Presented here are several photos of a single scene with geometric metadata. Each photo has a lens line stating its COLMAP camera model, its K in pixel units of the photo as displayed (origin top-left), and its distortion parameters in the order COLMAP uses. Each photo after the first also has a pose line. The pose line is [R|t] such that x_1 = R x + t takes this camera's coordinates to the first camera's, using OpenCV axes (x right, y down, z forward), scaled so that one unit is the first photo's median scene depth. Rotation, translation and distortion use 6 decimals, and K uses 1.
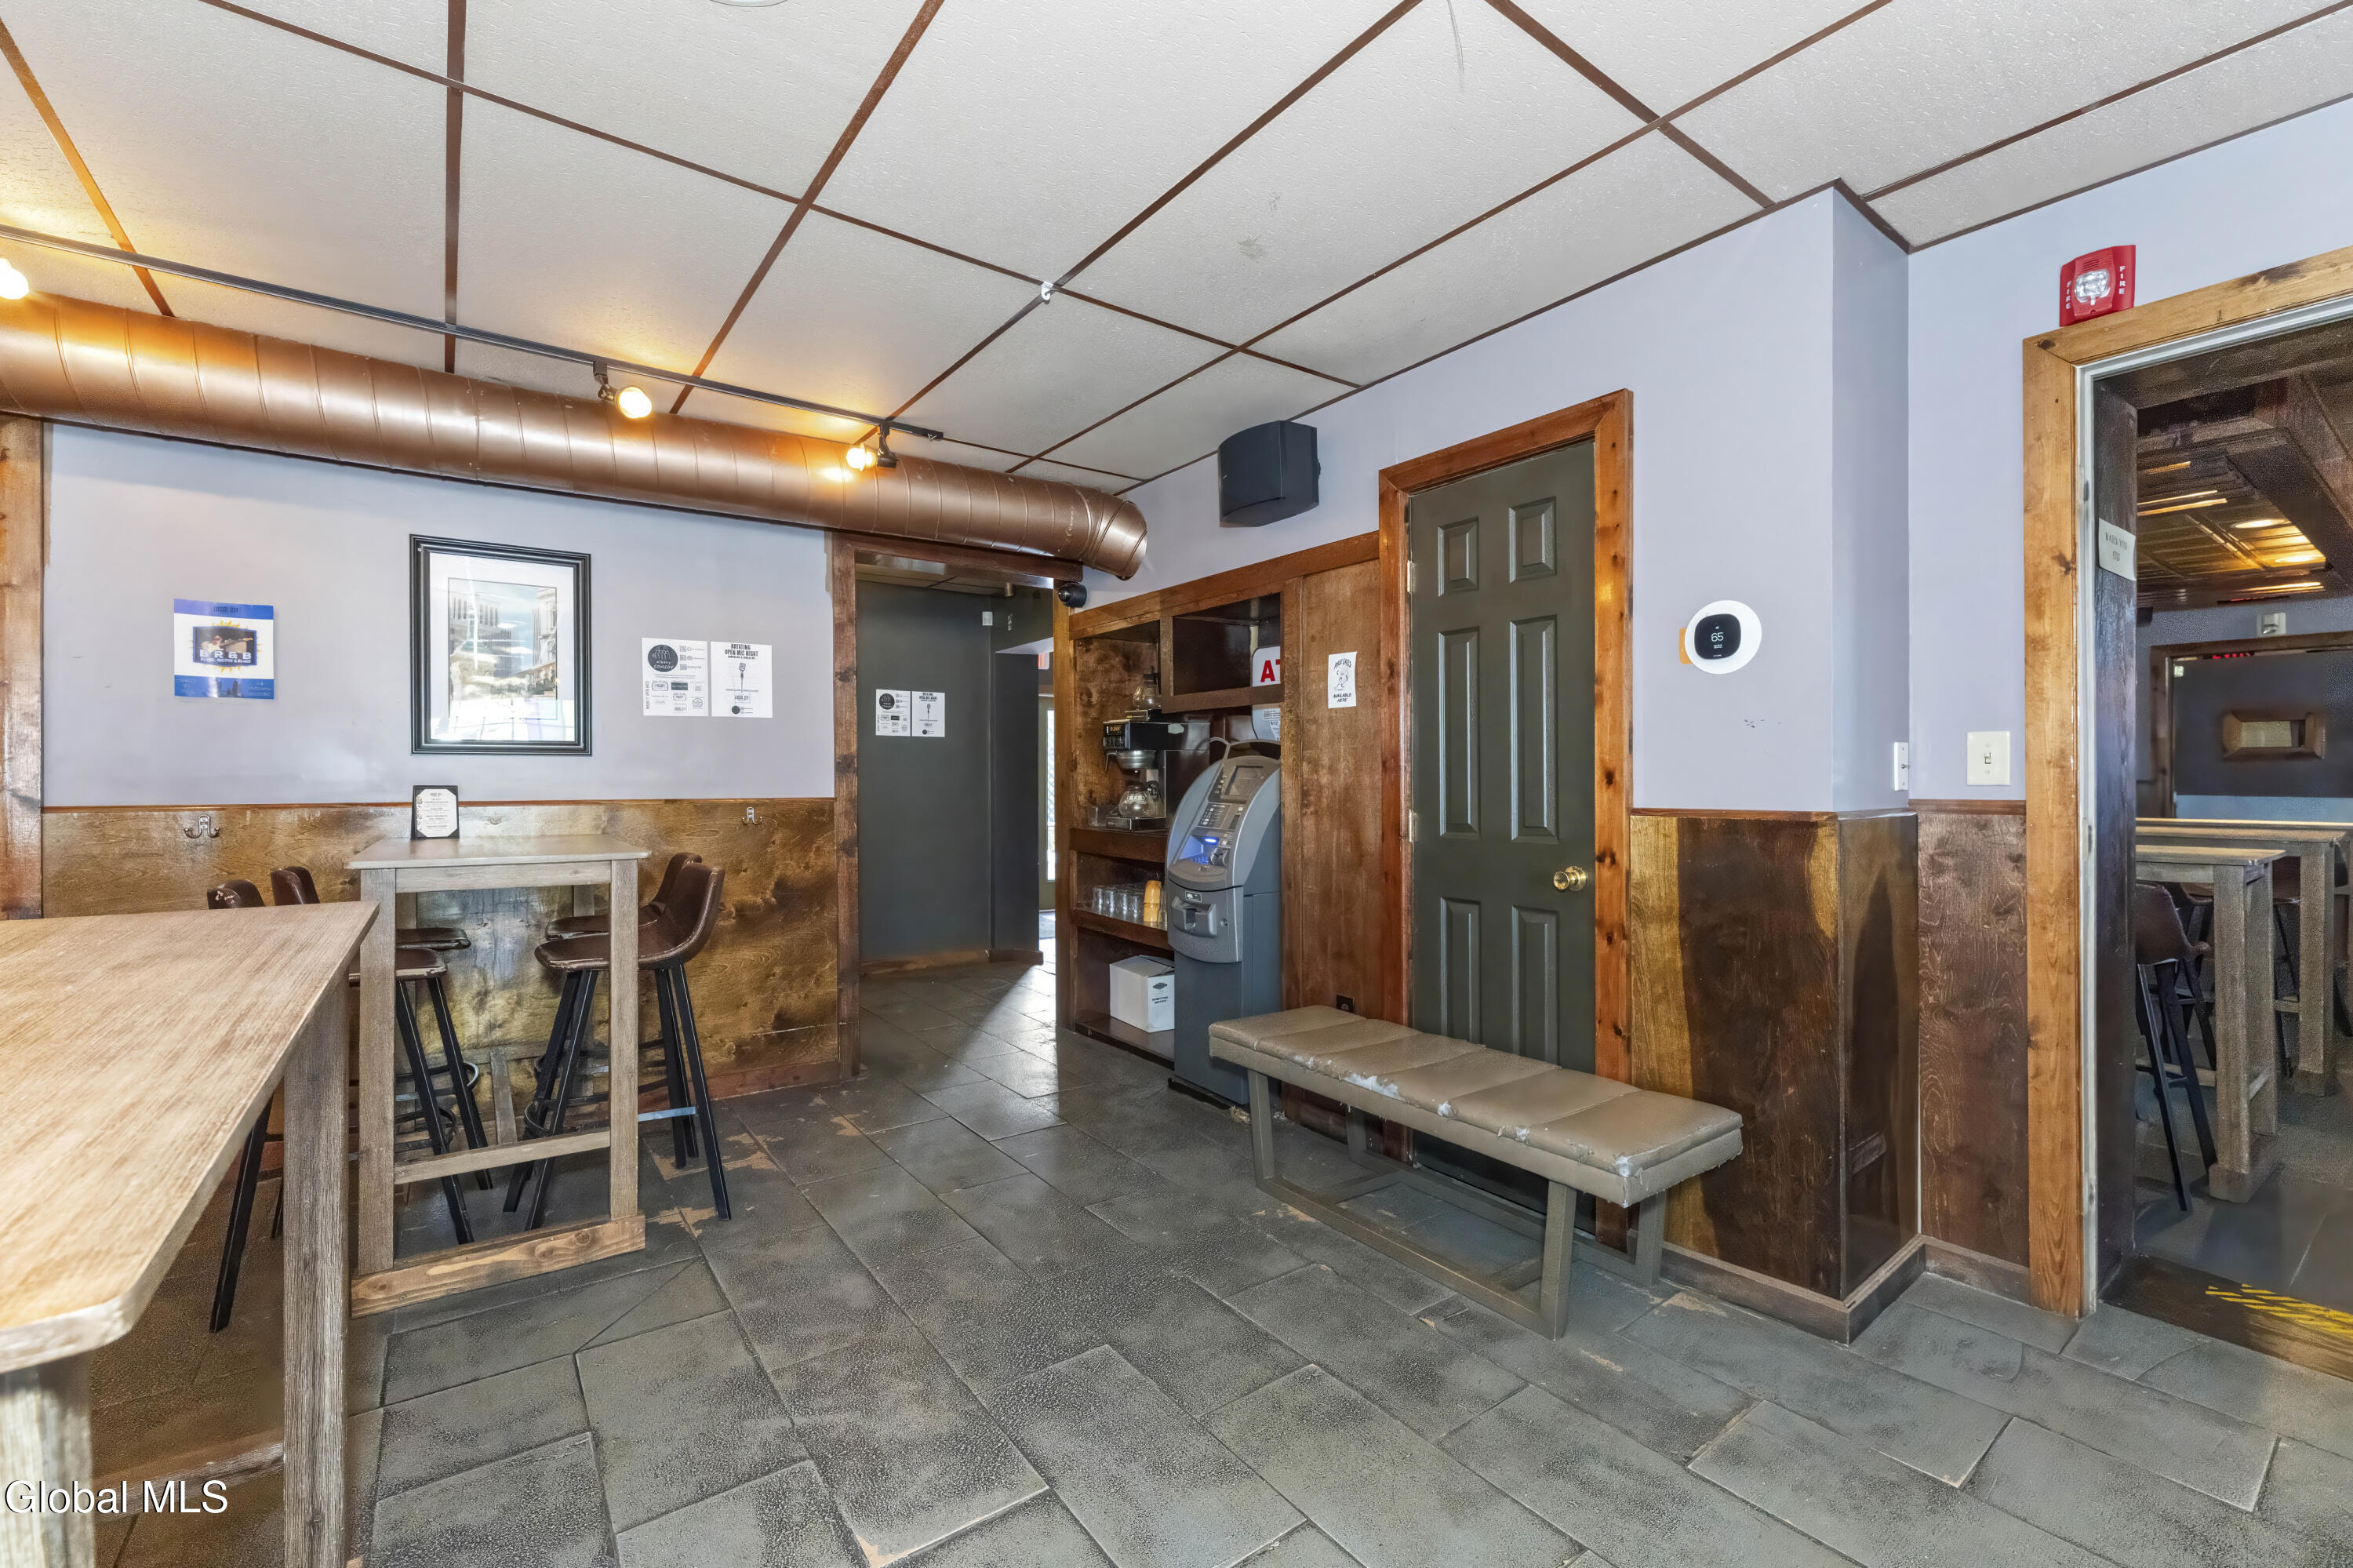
lens RADIAL K [[992.0, 0, 1168.0], [0, 992.0, 773.4], [0, 0, 1]] dist [-0.001045, 0.000195]
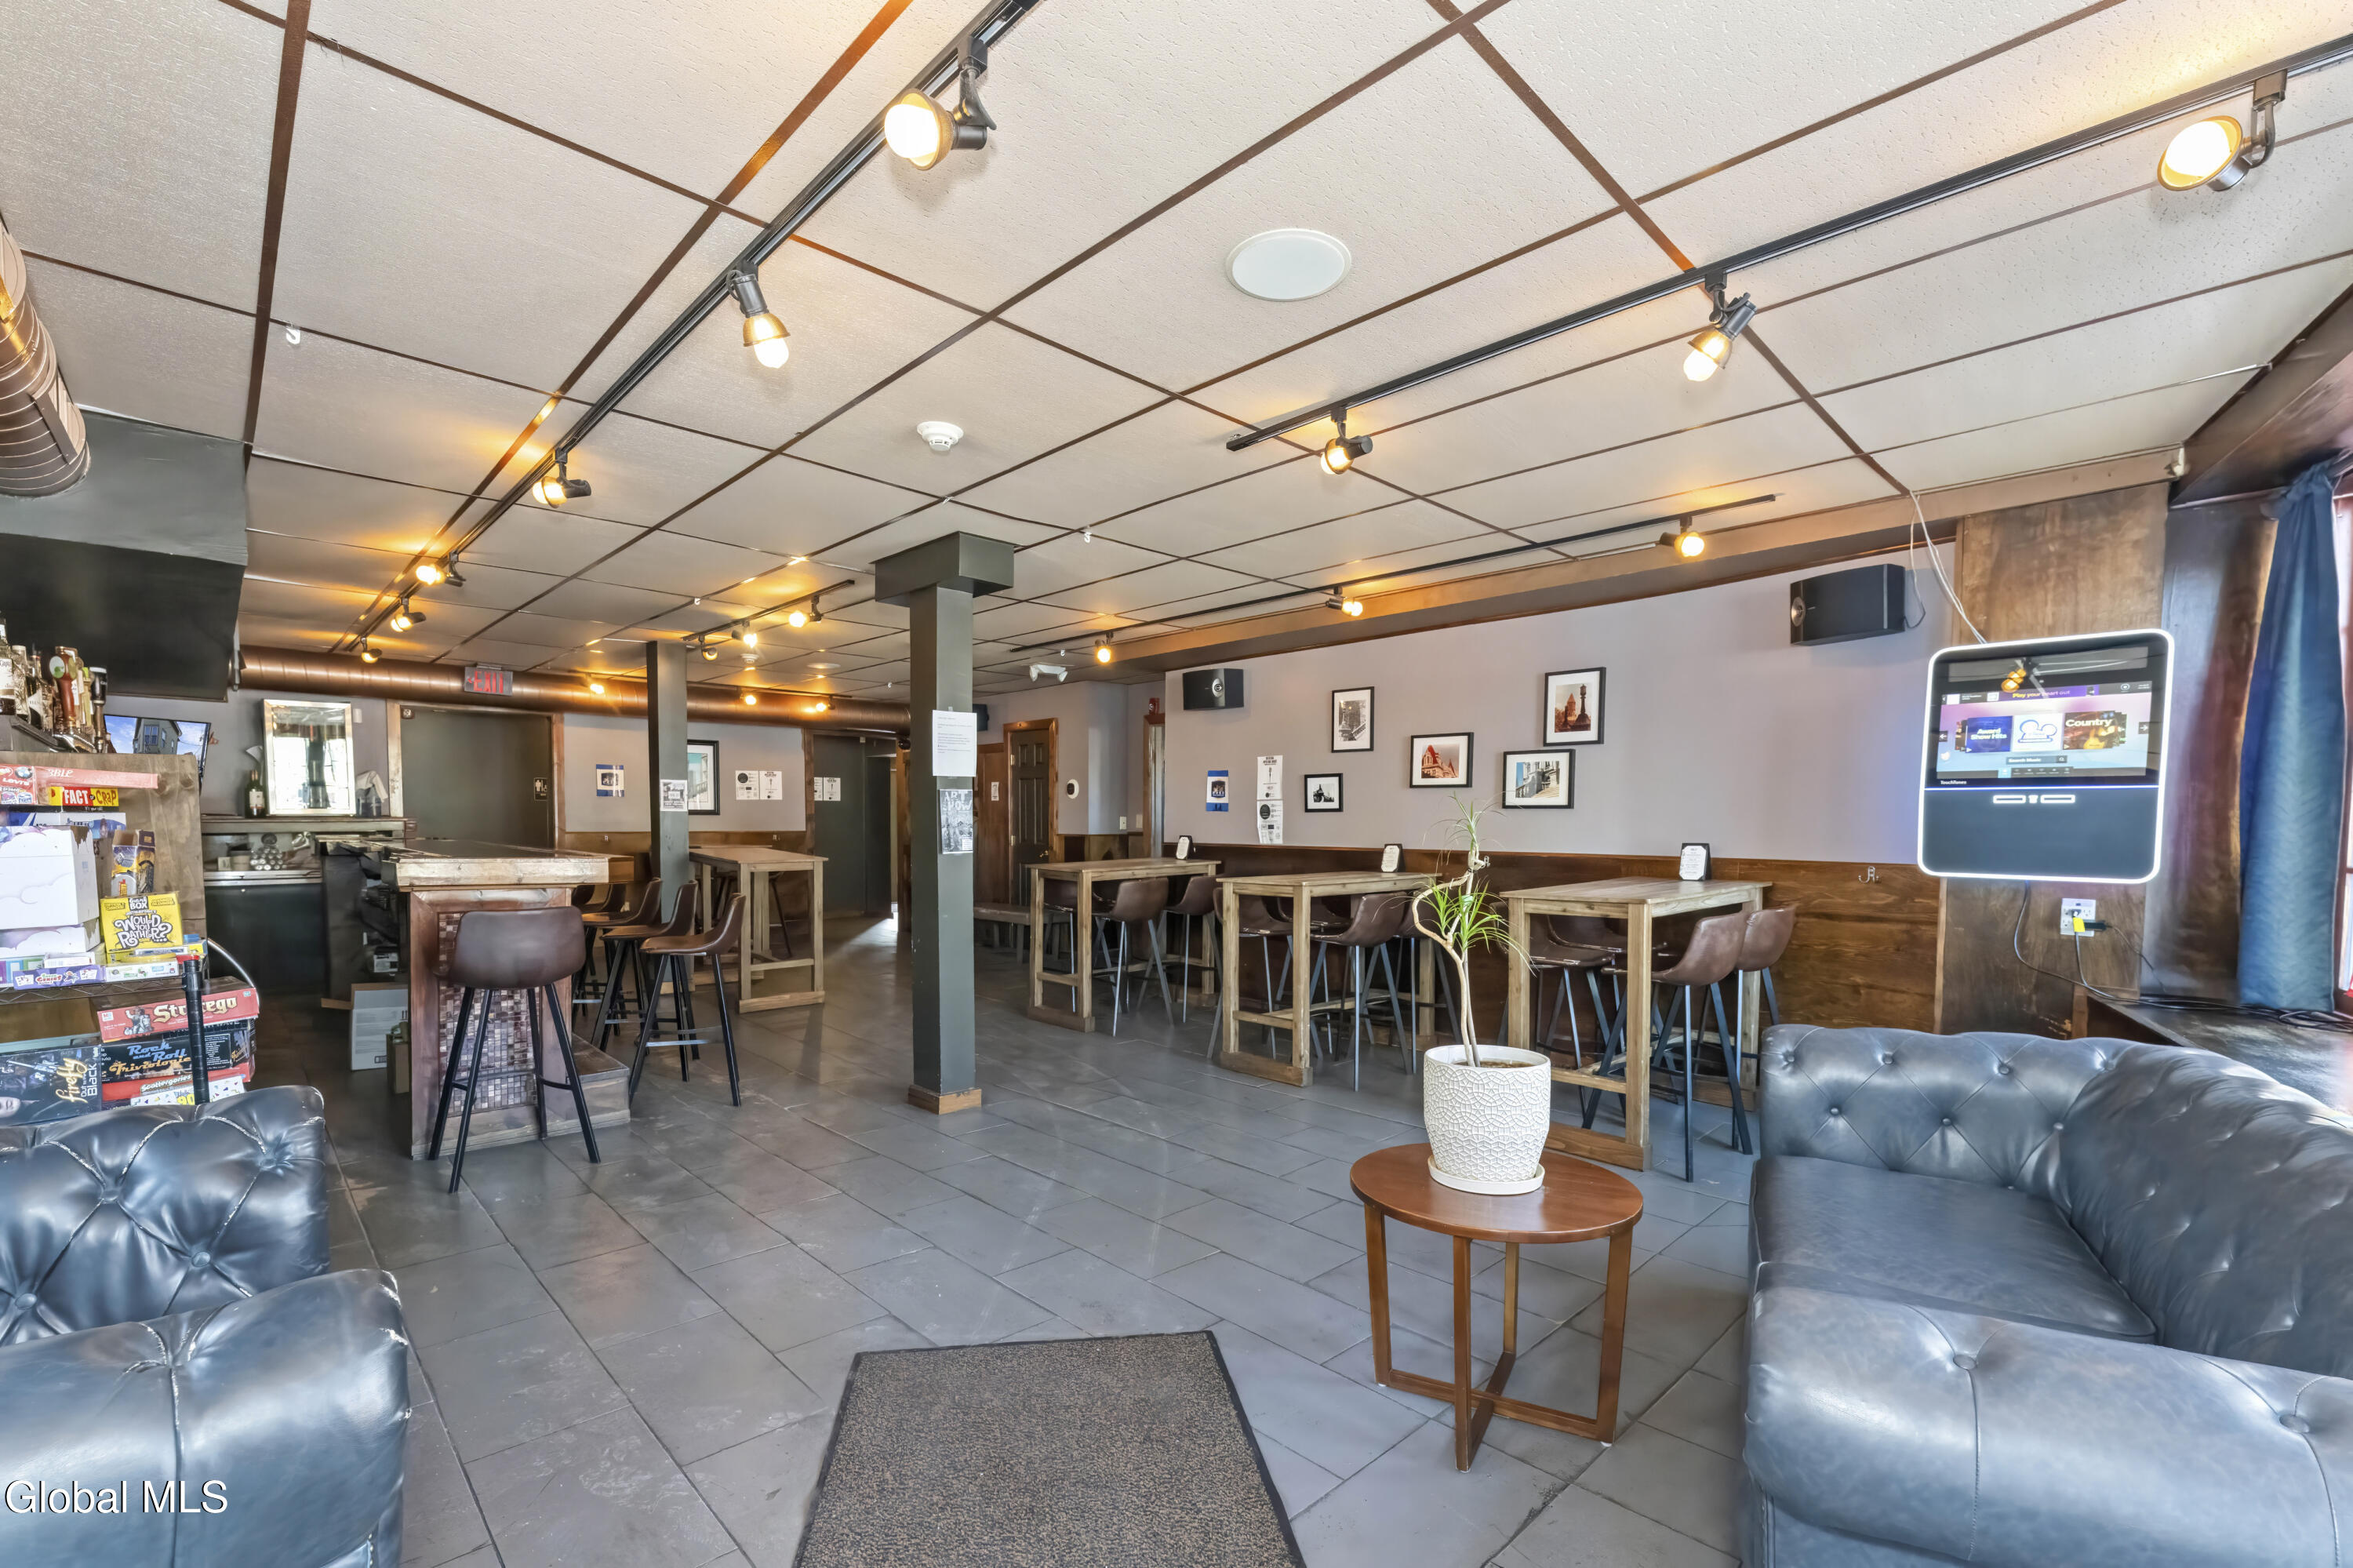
lens RADIAL K [[1012.5, 0, 1191.4], [0, 1012.5, 830.0], [0, 0, 1]] dist [-0.000031, -0.000127]
pose [[0.988914, 0.005113, 0.148399, 0.315079], [-0.007199, 0.999883, 0.013517, -0.025186], [-0.148313, -0.014435, 0.988835, -2.113764]]
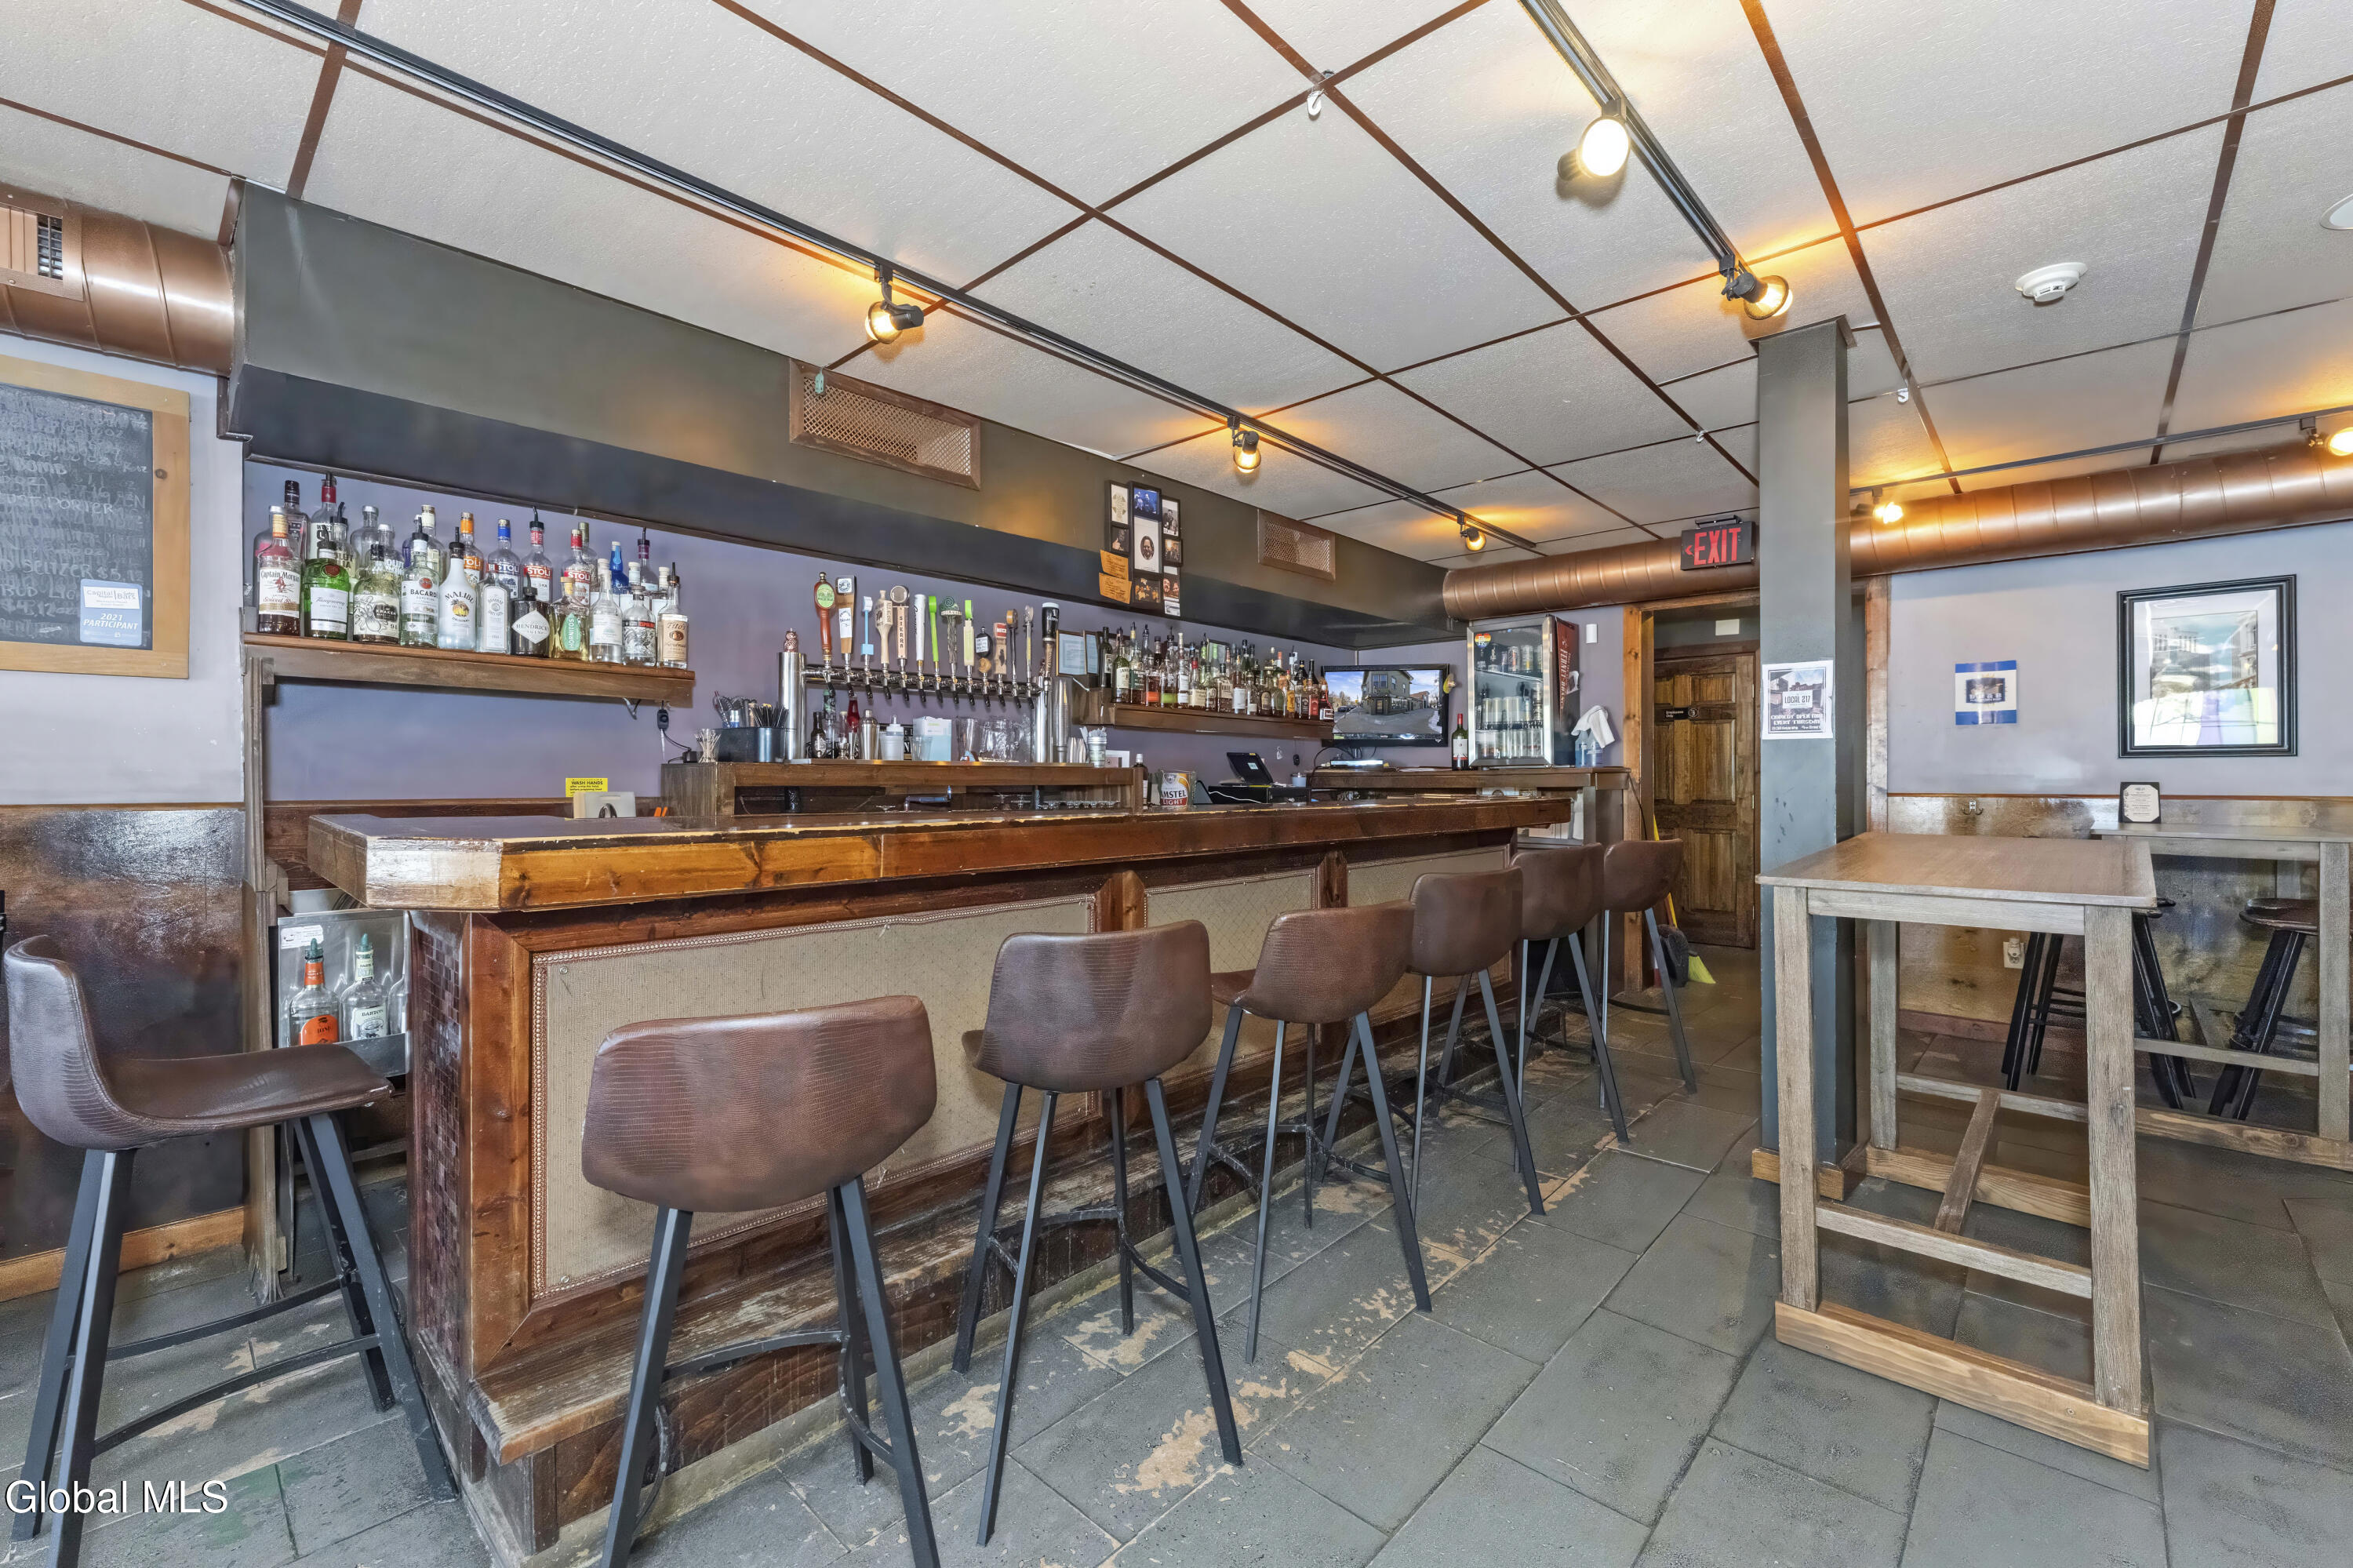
lens RADIAL K [[992.5, 0, 1173.0], [0, 992.5, 781.3], [0, 0, 1]] dist [0.000022, -0.000216]
pose [[0.197833, 0.001559, -0.980234, 0.281693], [0.002370, 0.999995, 0.002069, 0.005469], [0.980233, -0.002733, 0.197828, -0.494542]]
